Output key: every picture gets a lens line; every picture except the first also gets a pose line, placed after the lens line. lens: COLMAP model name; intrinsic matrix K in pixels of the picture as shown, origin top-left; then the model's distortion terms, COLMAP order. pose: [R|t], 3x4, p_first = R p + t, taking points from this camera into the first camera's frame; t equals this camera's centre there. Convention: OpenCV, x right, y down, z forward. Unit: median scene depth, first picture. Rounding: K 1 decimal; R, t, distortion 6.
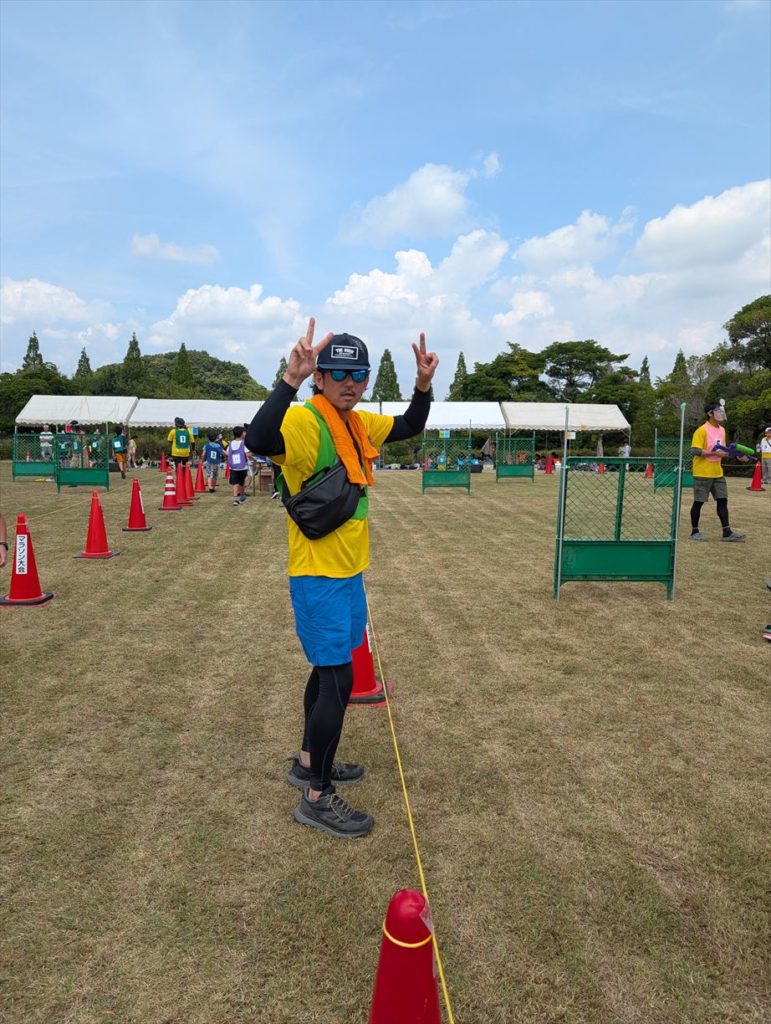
lens RADIAL K [[727.4, 0, 380.3], [0, 727.4, 526.6], [0, 0, 1]] dist [0.000492, -0.002298]
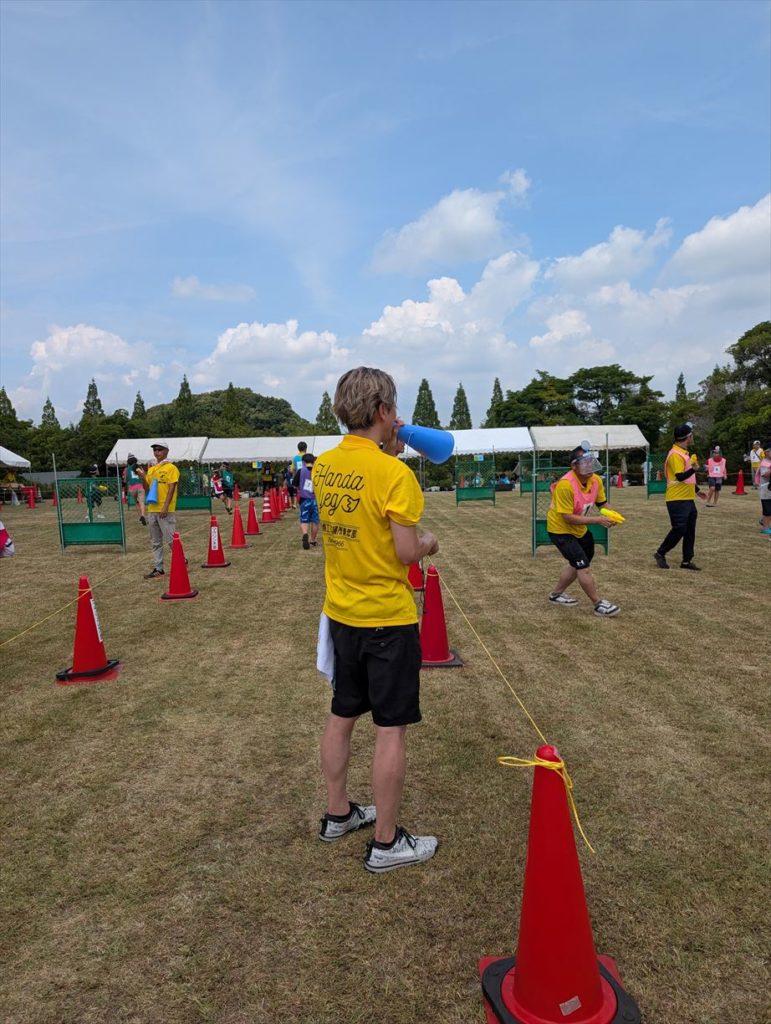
lens RADIAL K [[730.6, 0, 382.9], [0, 730.6, 538.0], [0, 0, 1]] dist [0.005964, -0.000433]
pose [[0.997842, -0.035597, -0.055181, -0.000358], [0.034340, 0.999133, -0.023556, 0.010861], [0.055972, 0.021610, 0.998198, -0.082502]]
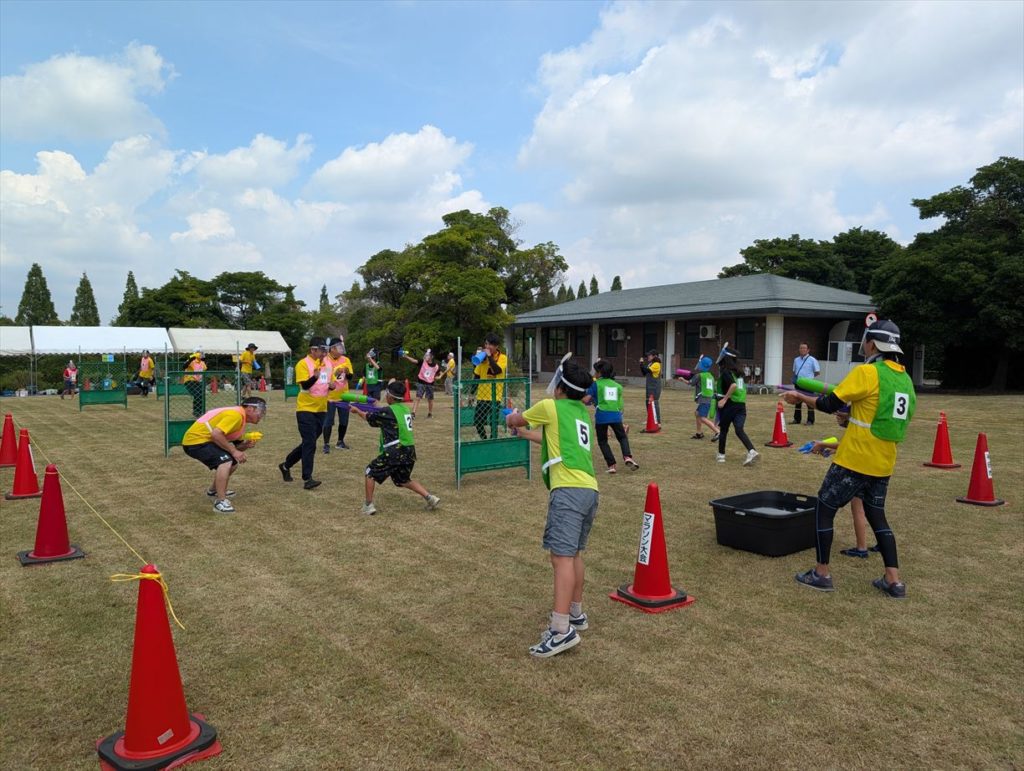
lens RADIAL K [[730.6, 0, 512.7], [0, 730.6, 390.1], [0, 0, 1]] dist [0.005964, -0.000433]
pose [[0.835178, -0.033526, 0.548957, -0.001266], [0.077885, 0.995291, -0.057709, 0.013331], [-0.544438, 0.090953, 0.833856, -0.106138]]
